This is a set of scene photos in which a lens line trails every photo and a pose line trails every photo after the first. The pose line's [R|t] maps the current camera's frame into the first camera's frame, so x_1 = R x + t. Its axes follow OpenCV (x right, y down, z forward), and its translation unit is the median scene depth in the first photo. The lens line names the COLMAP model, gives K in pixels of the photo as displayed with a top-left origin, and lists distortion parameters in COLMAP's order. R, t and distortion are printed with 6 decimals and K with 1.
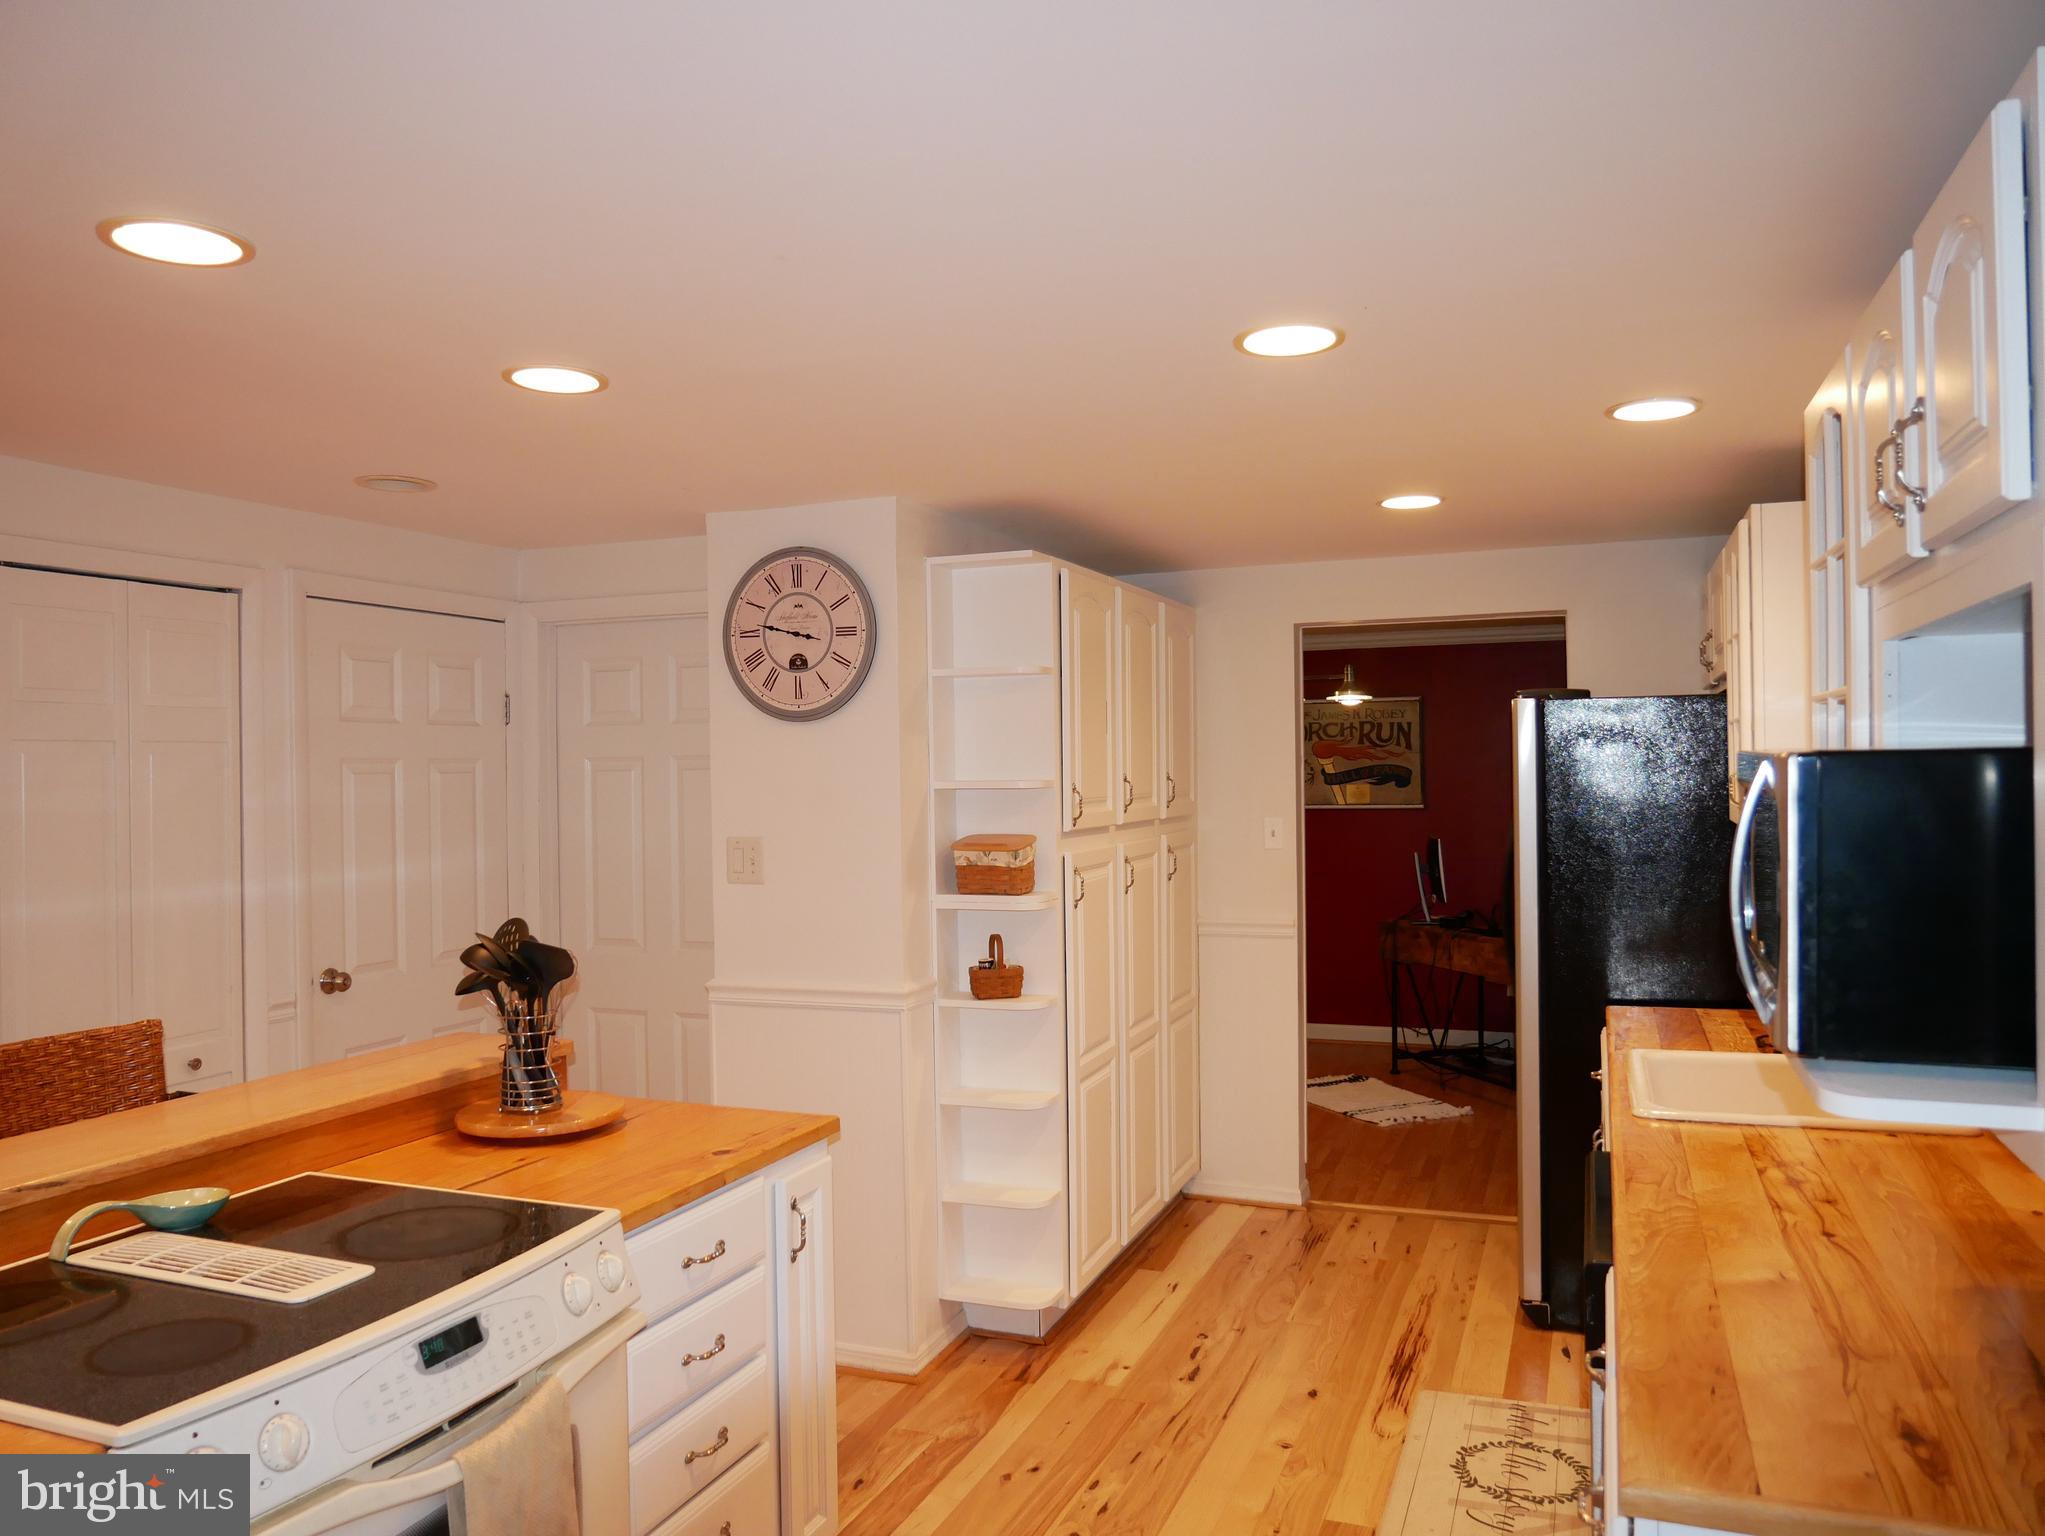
lens RADIAL K [[1444.0, 0, 1022.5], [0, 1444.0, 768.0], [0, 0, 1]] dist [-0.061478, 0.030073]
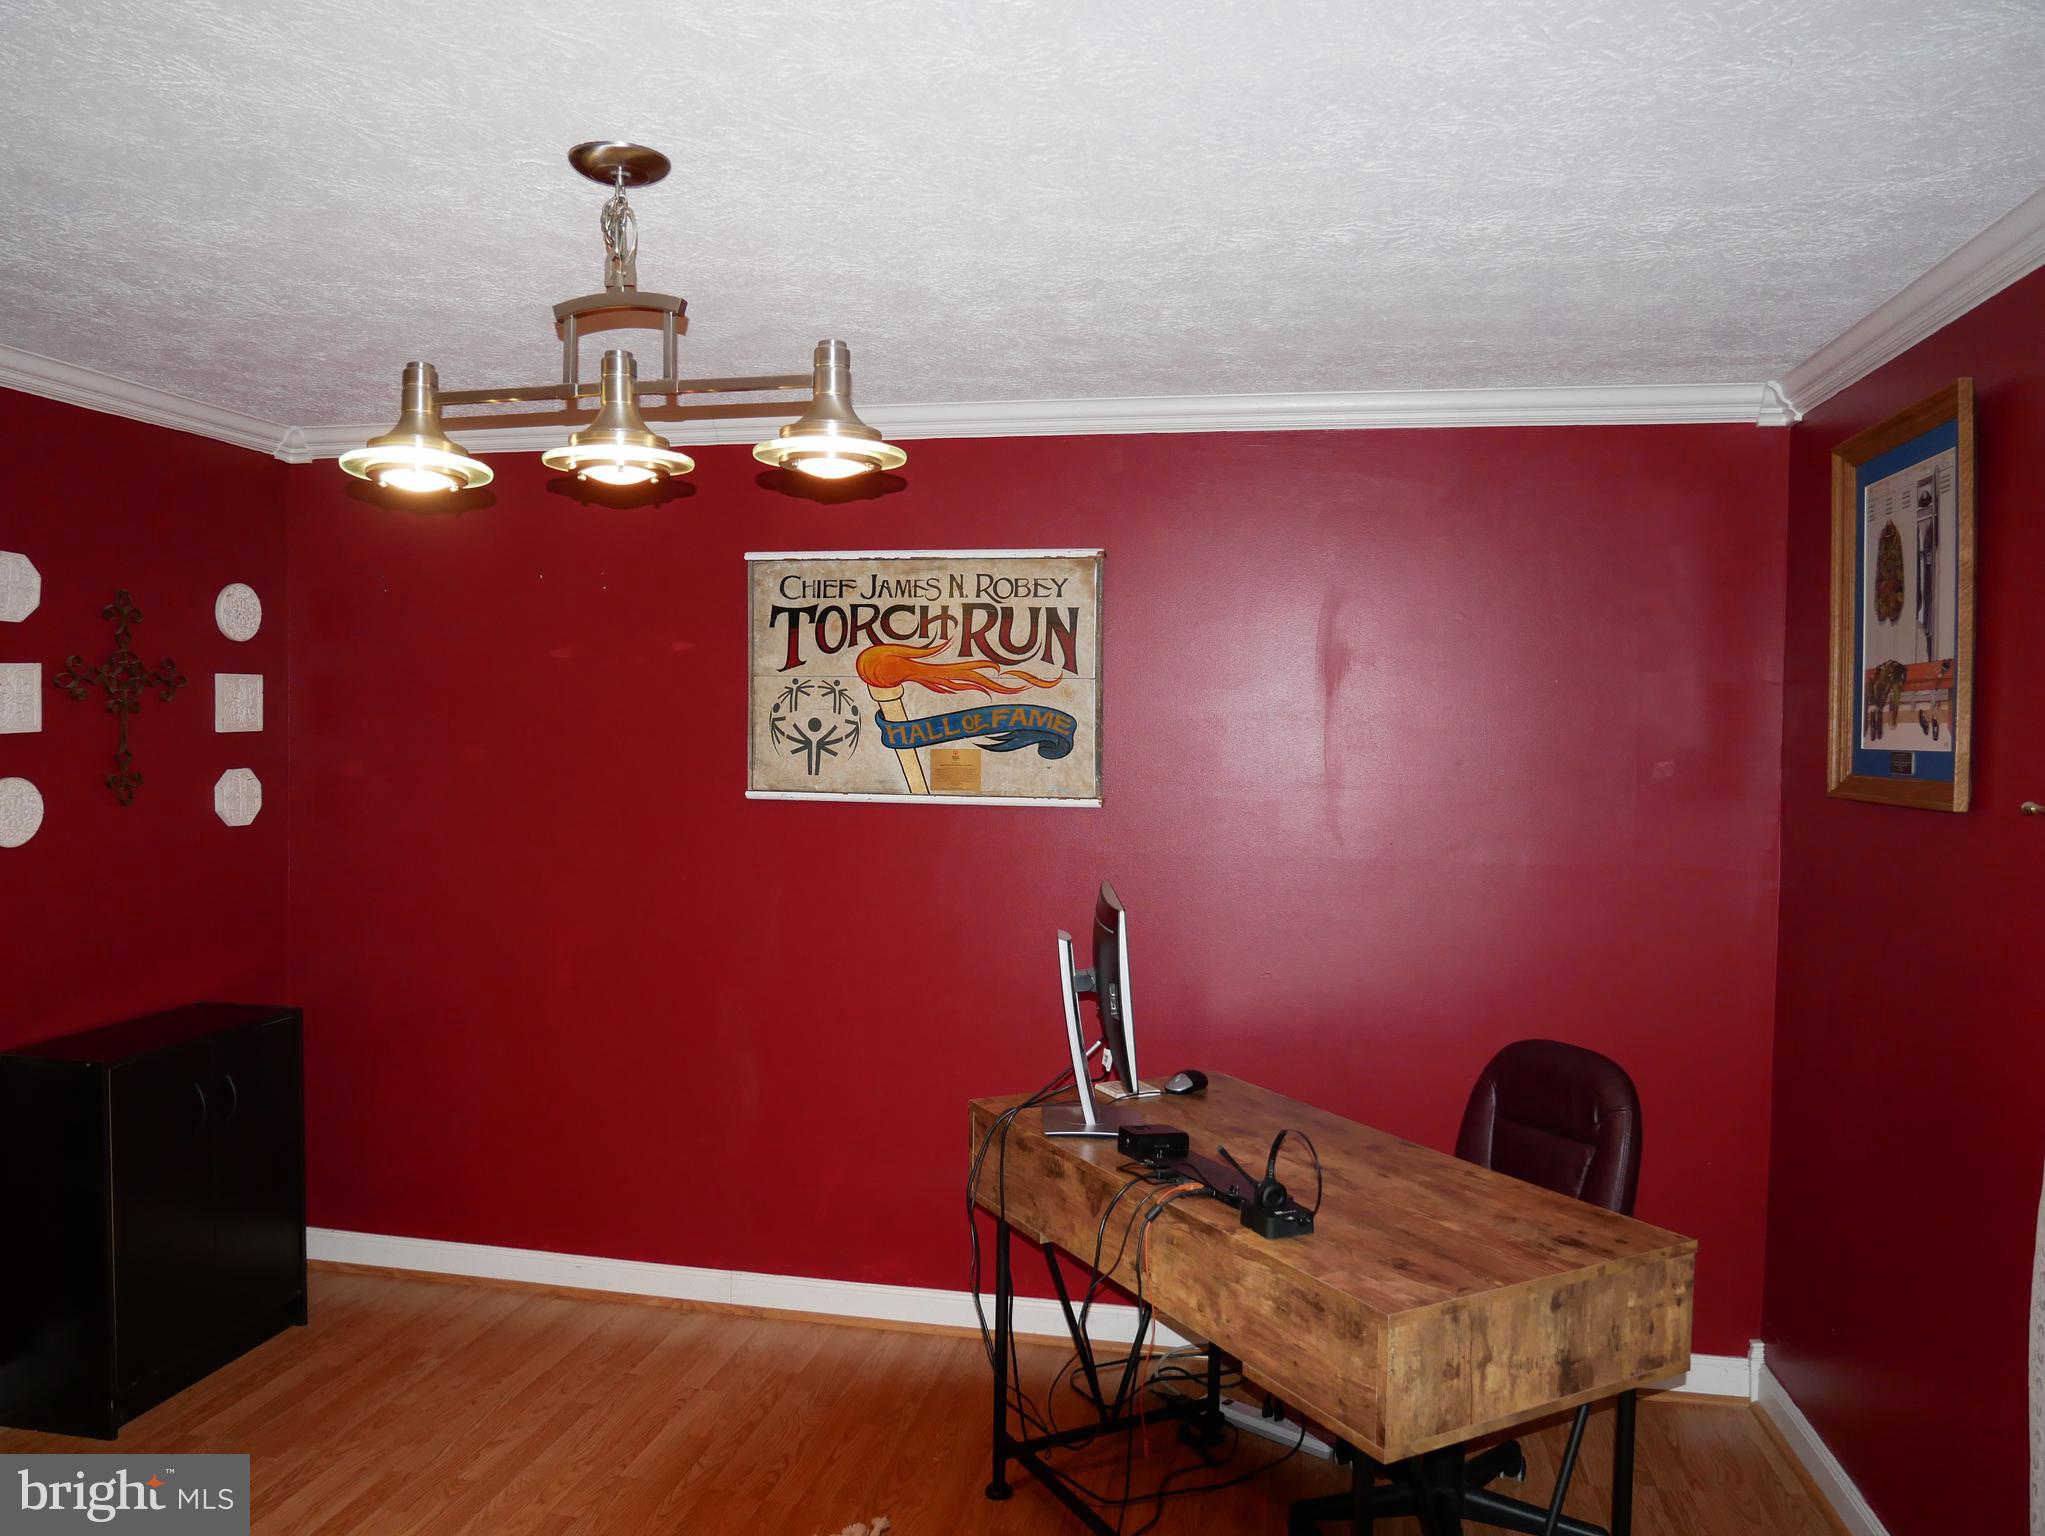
lens RADIAL K [[1444.0, 0, 1022.5], [0, 1444.0, 768.0], [0, 0, 1]] dist [-0.061478, 0.030073]
pose [[0.982573, 0.021109, 0.184673, 0.369038], [-0.025944, 0.999380, 0.023807, 0.013463], [-0.184056, -0.028183, 0.982512, 1.213937]]
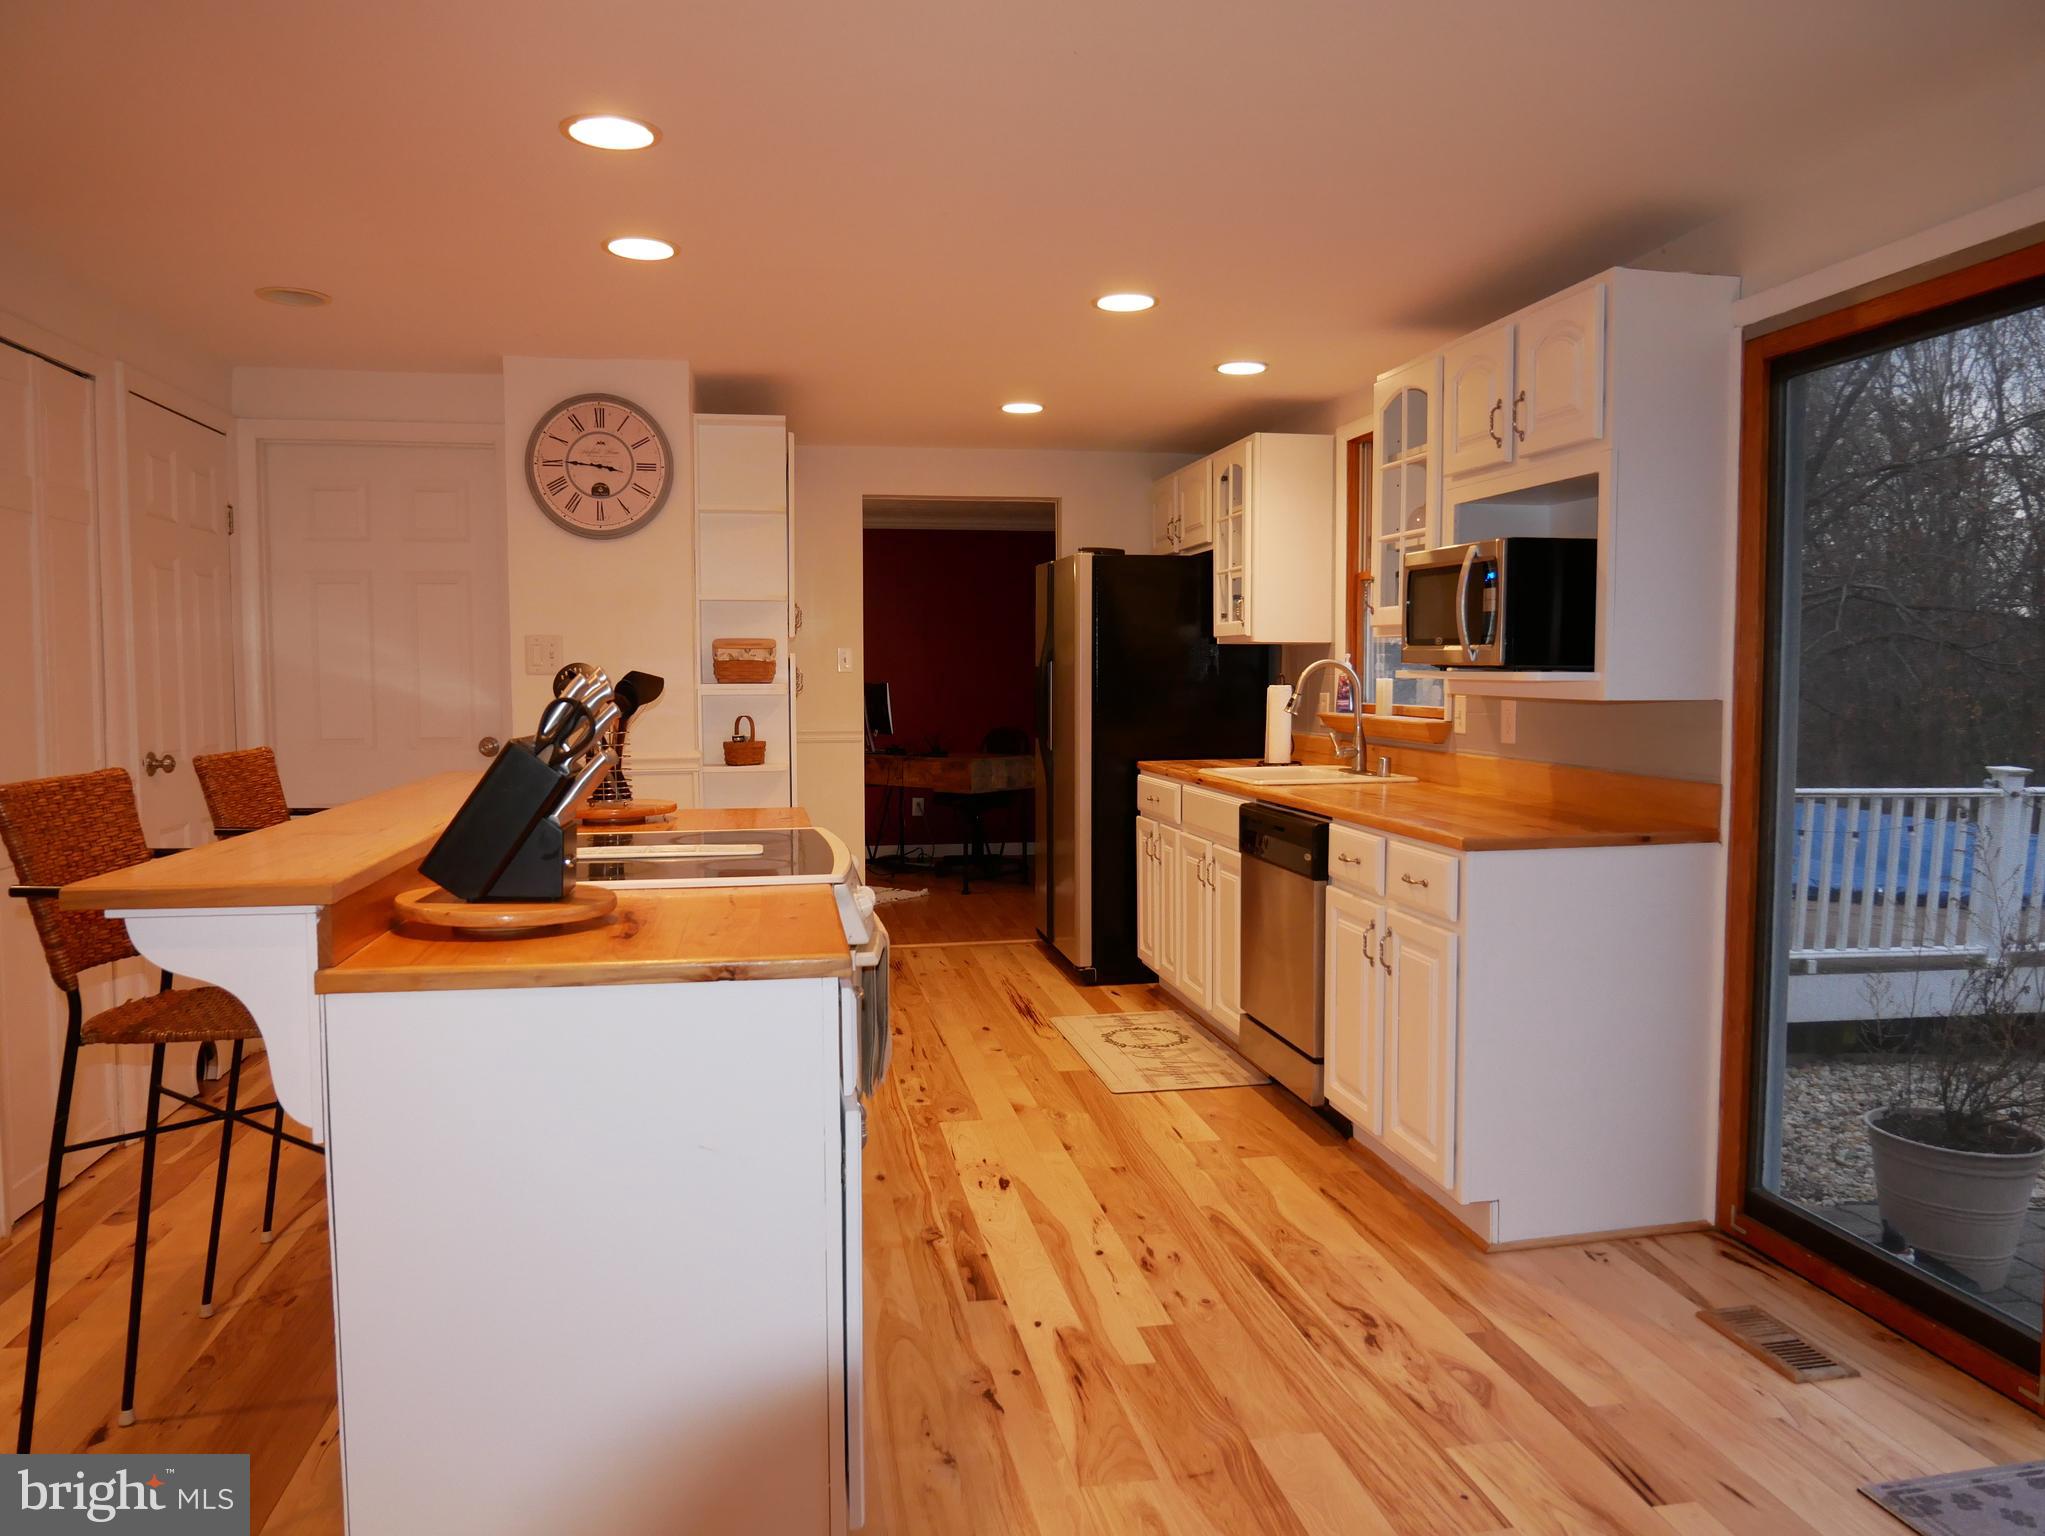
lens RADIAL K [[1444.0, 0, 1022.5], [0, 1444.0, 768.0], [0, 0, 1]] dist [-0.061478, 0.030073]
pose [[0.847916, -0.024290, 0.529574, -0.498419], [-0.008486, 0.998200, 0.059370, 0.085375], [-0.530063, -0.054835, 0.846184, -0.220099]]
